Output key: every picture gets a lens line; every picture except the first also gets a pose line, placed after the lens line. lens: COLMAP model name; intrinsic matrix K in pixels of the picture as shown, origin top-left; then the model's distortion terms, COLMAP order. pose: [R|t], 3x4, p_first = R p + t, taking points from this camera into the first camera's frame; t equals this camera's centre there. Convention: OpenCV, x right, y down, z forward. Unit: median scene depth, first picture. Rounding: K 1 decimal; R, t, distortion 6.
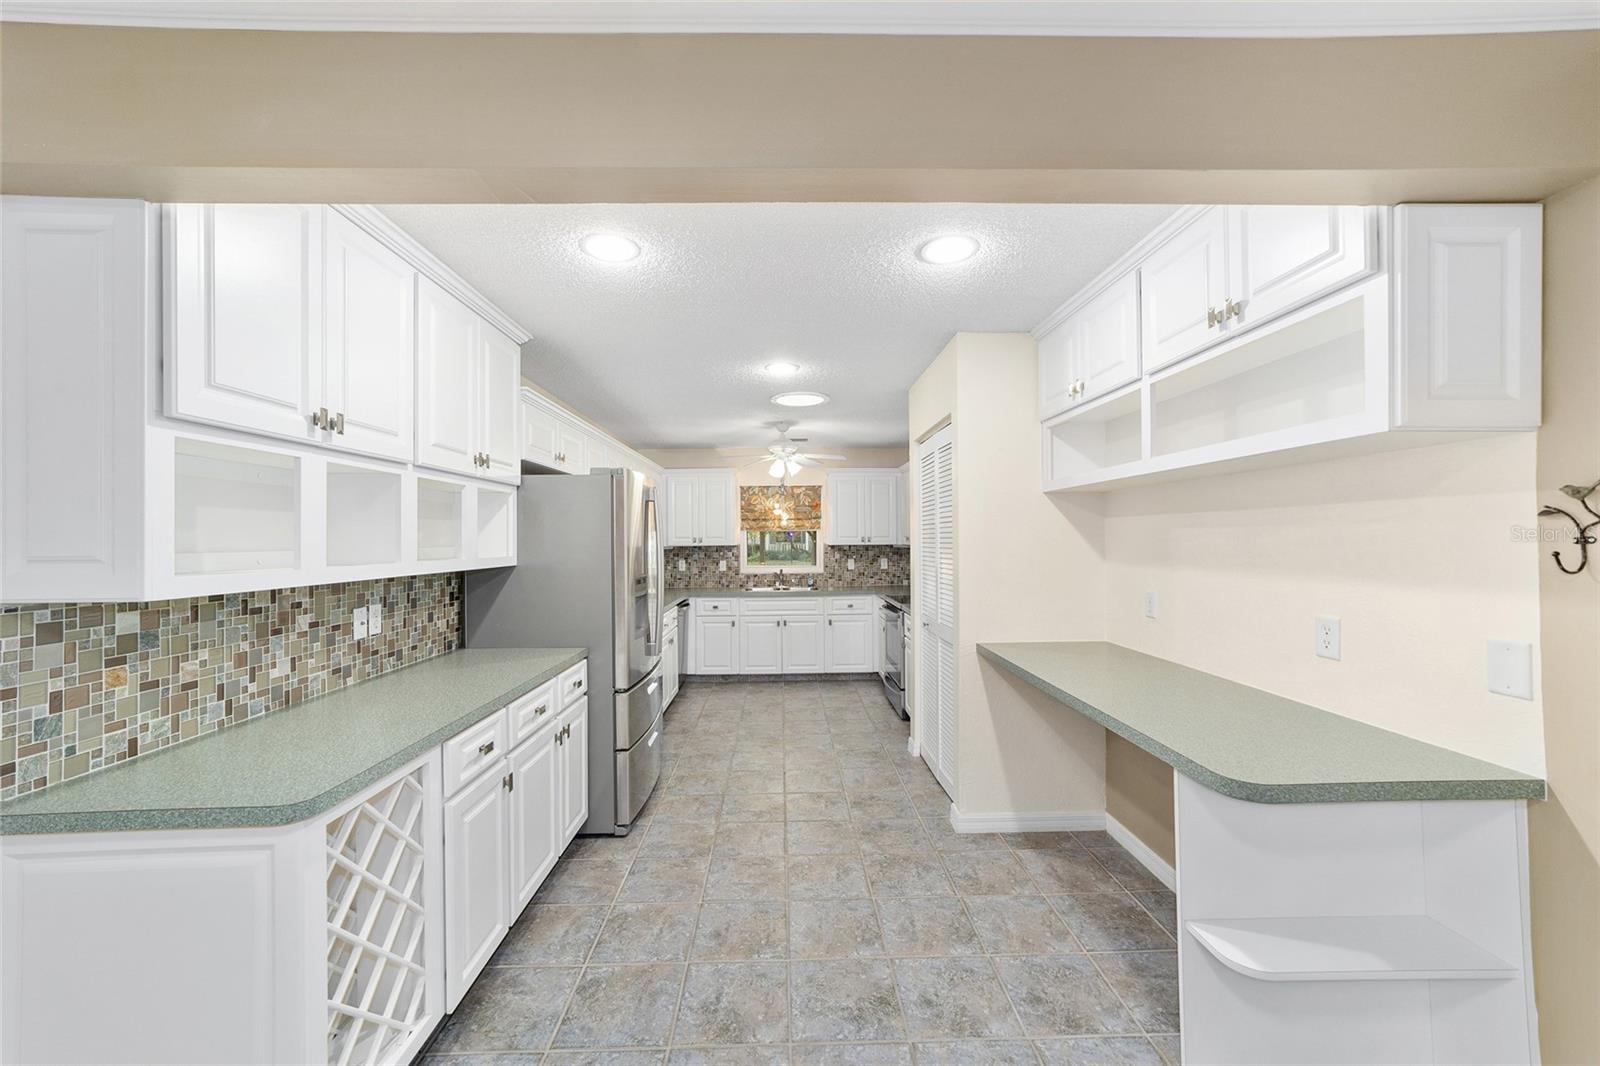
lens RADIAL K [[614.3, 0, 797.5], [0, 614.3, 533.2], [0, 0, 1]] dist [-0.016061, 0.009176]
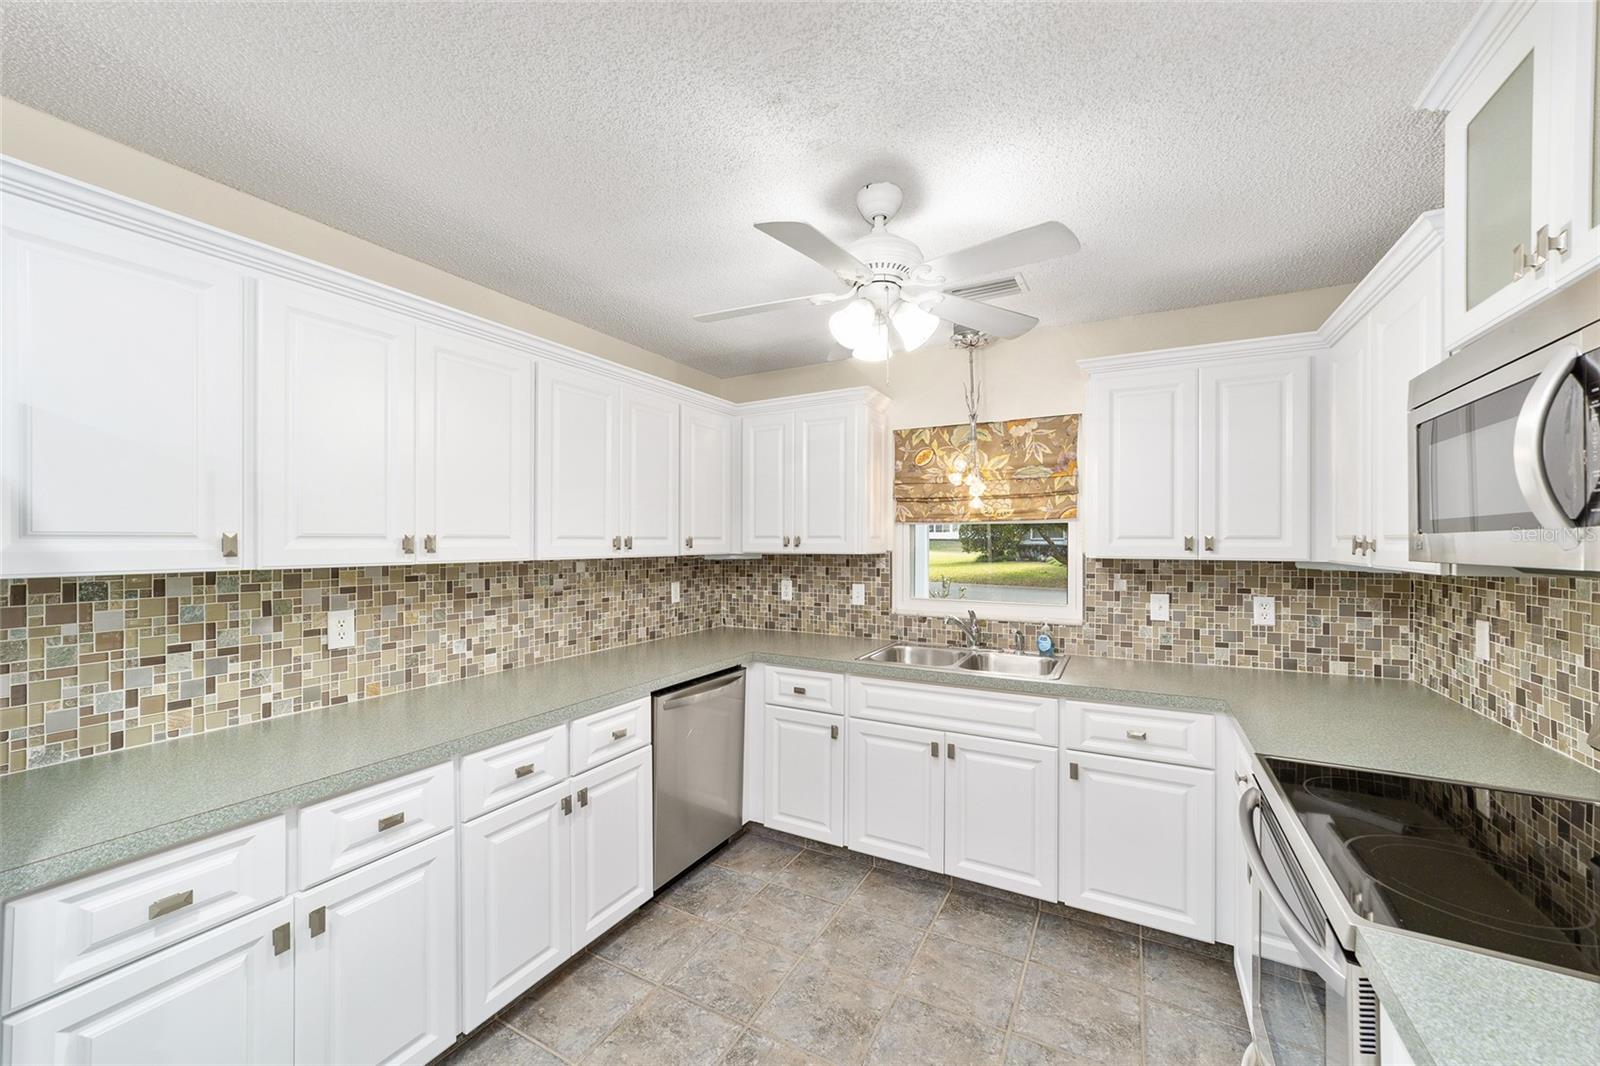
lens RADIAL K [[611.8, 0, 803.7], [0, 611.8, 543.2], [0, 0, 1]] dist [0.001871, 0.000322]
pose [[0.867652, 0.011529, -0.497039, 0.169200], [-0.002946, 0.999833, 0.018050, 0.006319], [0.497164, -0.014197, 0.867540, 1.101548]]
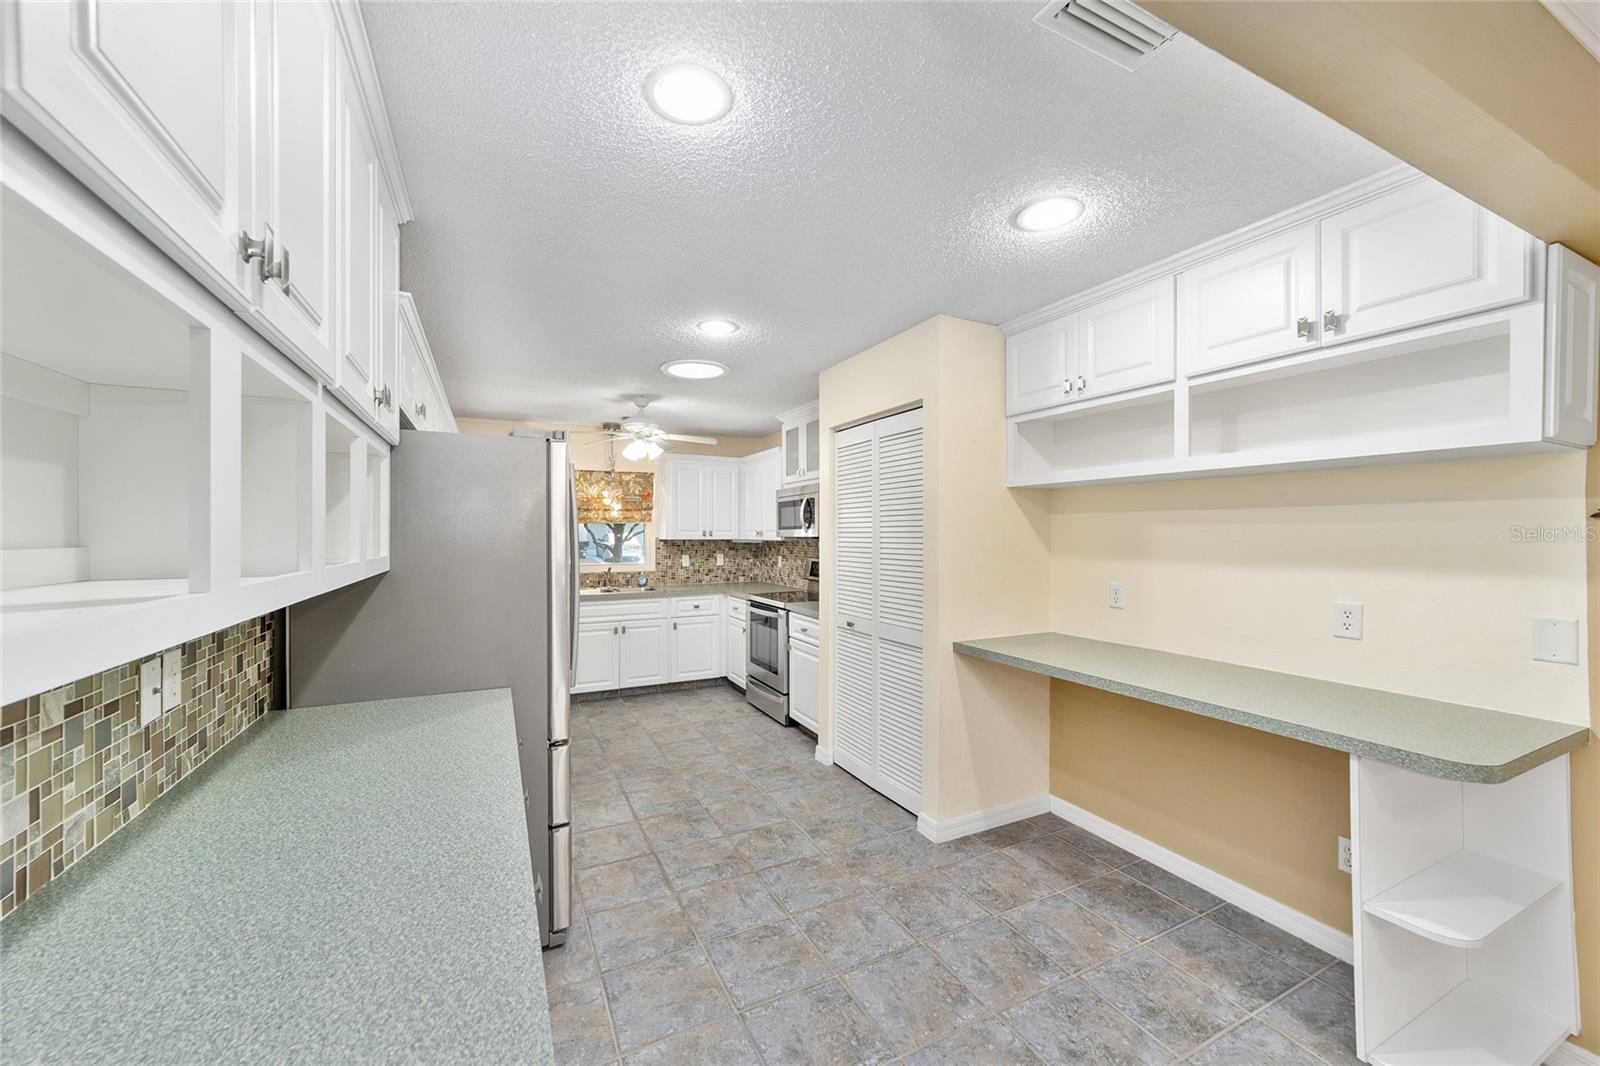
lens RADIAL K [[614.3, 0, 797.5], [0, 614.3, 533.2], [0, 0, 1]] dist [-0.016061, 0.009176]
pose [[0.905491, 0.006607, 0.424314, -0.300572], [-0.010077, 0.999932, 0.005934, 0.005229], [-0.424245, -0.009649, 0.905496, 0.211612]]
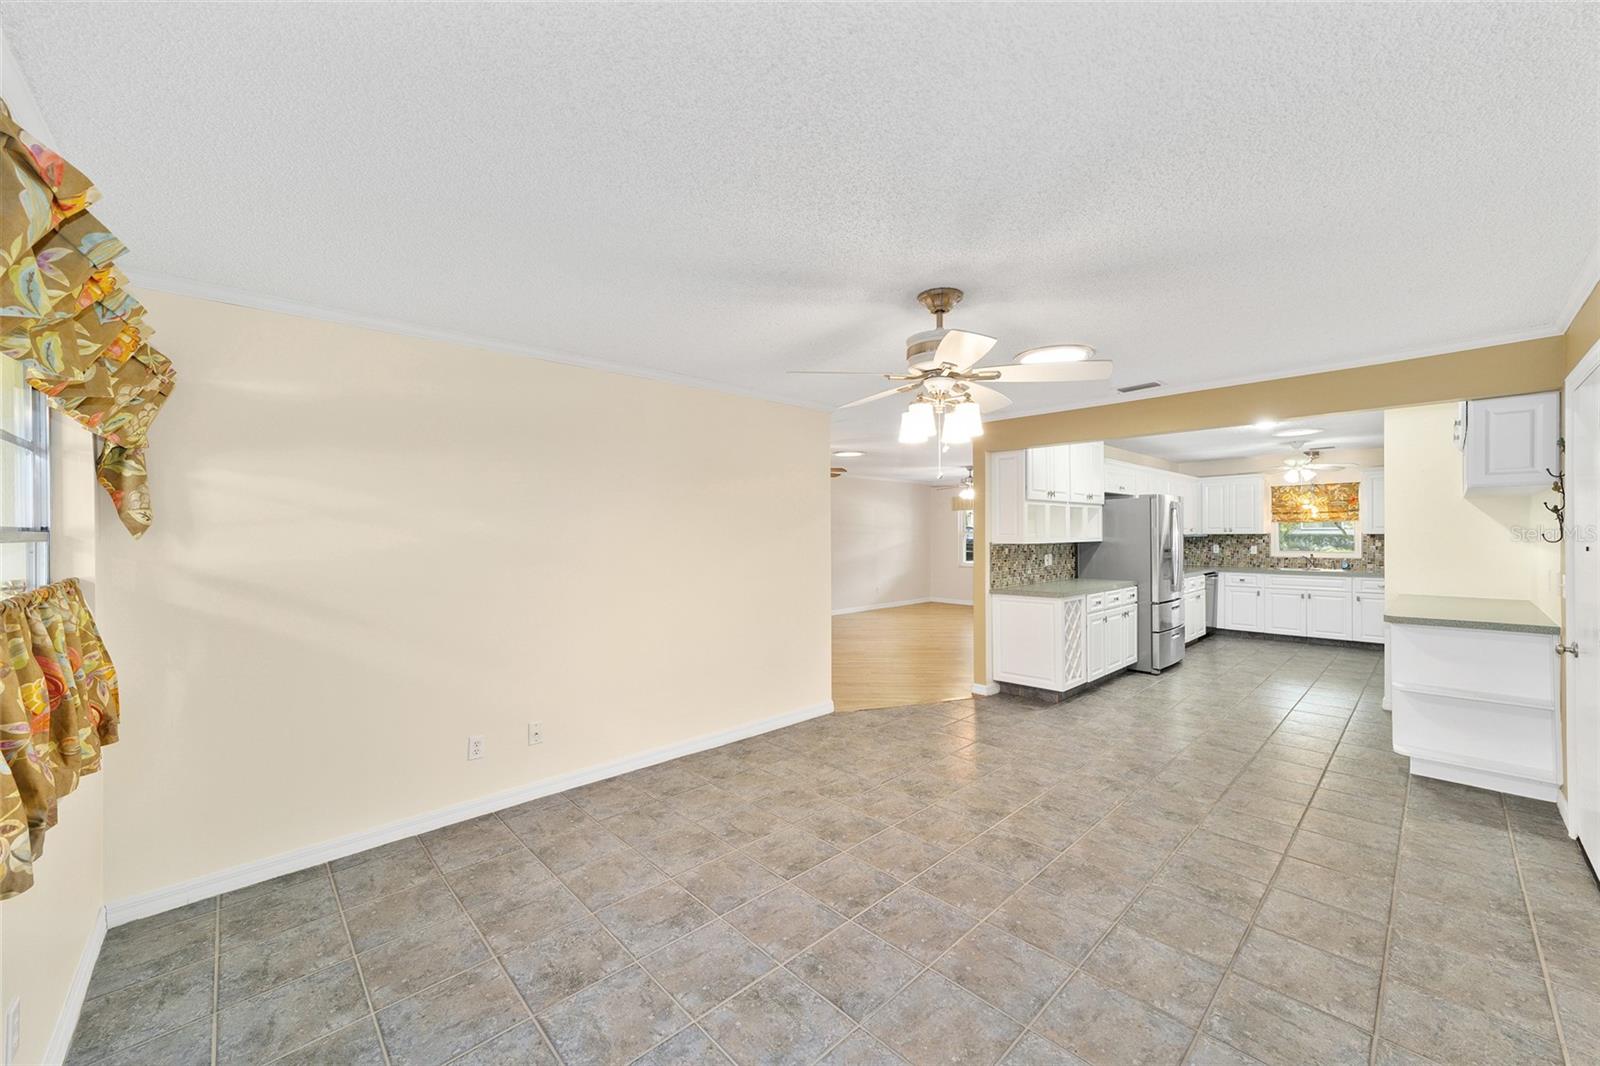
lens RADIAL K [[614.3, 0, 797.5], [0, 614.3, 533.2], [0, 0, 1]] dist [-0.016061, 0.009176]
pose [[0.665970, 0.005177, -0.745960, 0.383478], [0.007569, 0.999878, 0.013696, -0.011904], [0.745940, -0.014768, 0.665850, -1.089405]]
